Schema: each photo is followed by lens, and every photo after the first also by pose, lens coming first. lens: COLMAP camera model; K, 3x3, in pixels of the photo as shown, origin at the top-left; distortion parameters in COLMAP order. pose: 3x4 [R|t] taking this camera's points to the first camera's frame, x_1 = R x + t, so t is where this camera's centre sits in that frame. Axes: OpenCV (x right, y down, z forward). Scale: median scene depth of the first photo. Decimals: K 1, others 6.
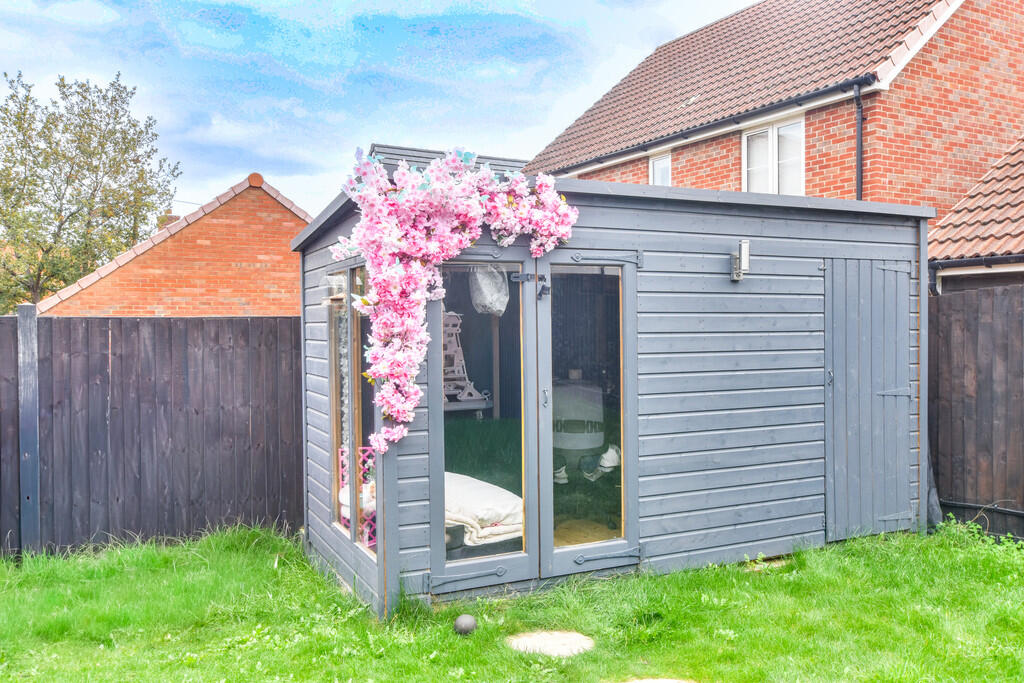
lens RADIAL K [[835.5, 0, 512.0], [0, 835.5, 341.5], [0, 0, 1]] dist [0.011205, 0.011160]
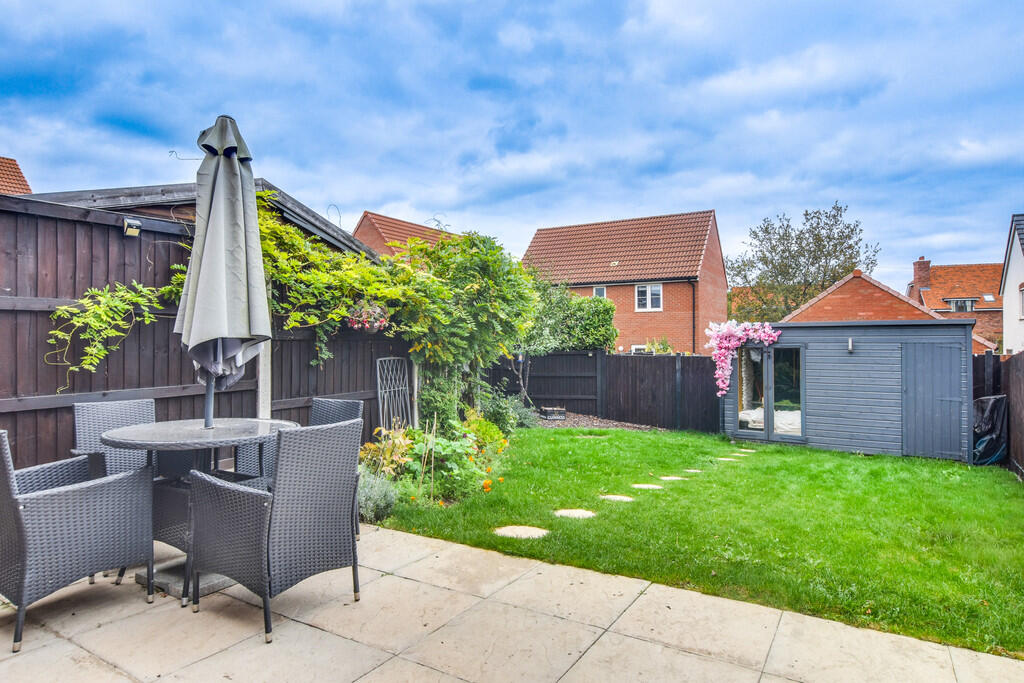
lens RADIAL K [[599.6, 0, 512.0], [0, 599.6, 341.5], [0, 0, 1]] dist [0.000755, 0.001330]
pose [[0.482948, 0.008585, -0.875607, 1.385273], [-0.011509, 0.999928, 0.003456, -0.095601], [0.875574, 0.008409, 0.483012, -0.912155]]
